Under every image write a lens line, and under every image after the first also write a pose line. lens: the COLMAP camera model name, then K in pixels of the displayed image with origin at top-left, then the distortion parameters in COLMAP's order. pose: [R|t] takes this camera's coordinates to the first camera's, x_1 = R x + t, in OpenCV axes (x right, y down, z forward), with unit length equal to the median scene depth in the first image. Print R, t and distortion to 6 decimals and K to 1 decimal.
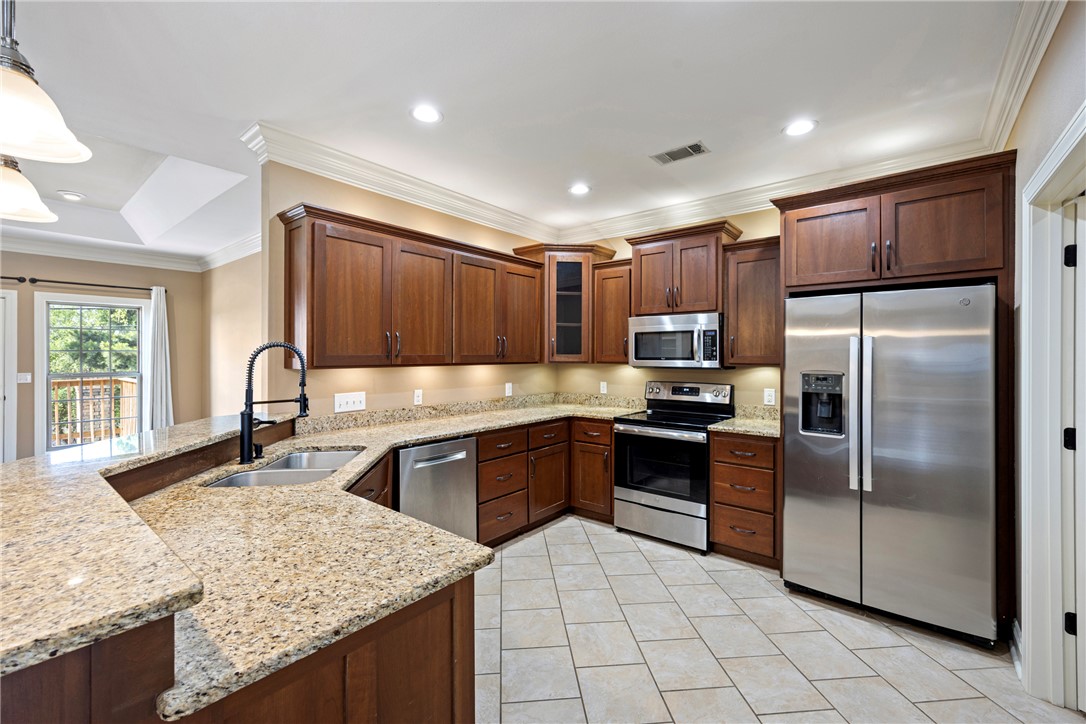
lens RADIAL K [[451.5, 0, 551.8], [0, 451.5, 352.8], [0, 0, 1]] dist [0.002050, 0.001609]
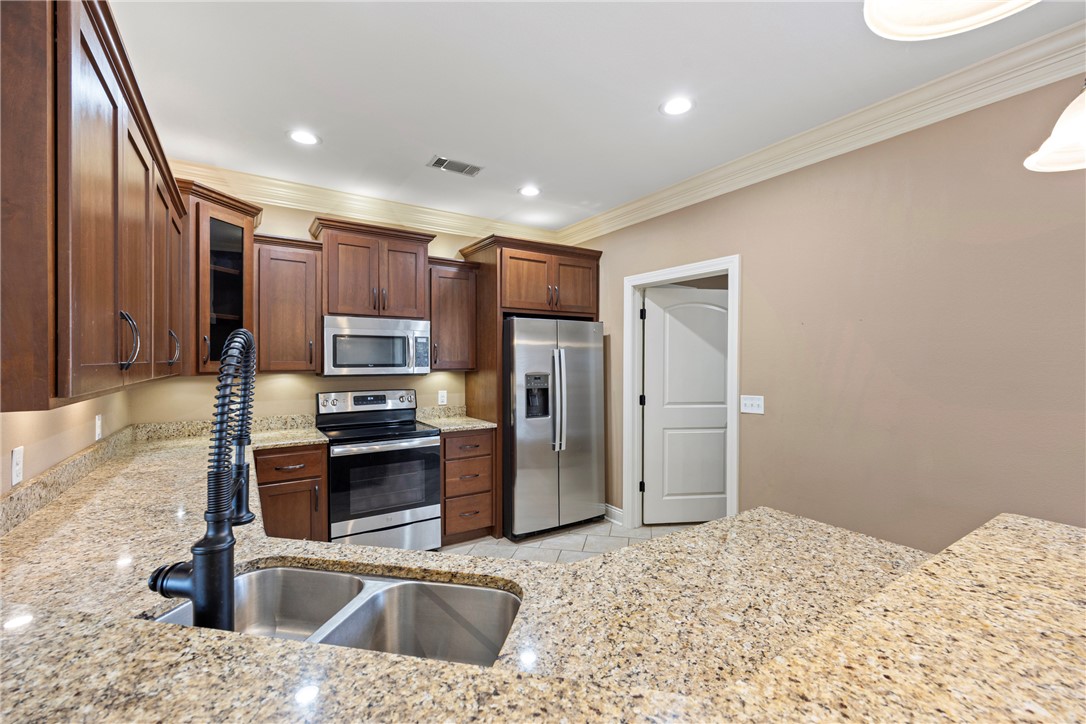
lens RADIAL K [[454.4, 0, 549.5], [0, 454.4, 364.0], [0, 0, 1]] dist [-0.007614, 0.000936]
pose [[0.310630, -0.007198, 0.950504, -0.720007], [-0.002093, 0.999964, 0.008256, 0.002652], [-0.950529, -0.004554, 0.310603, 0.532985]]
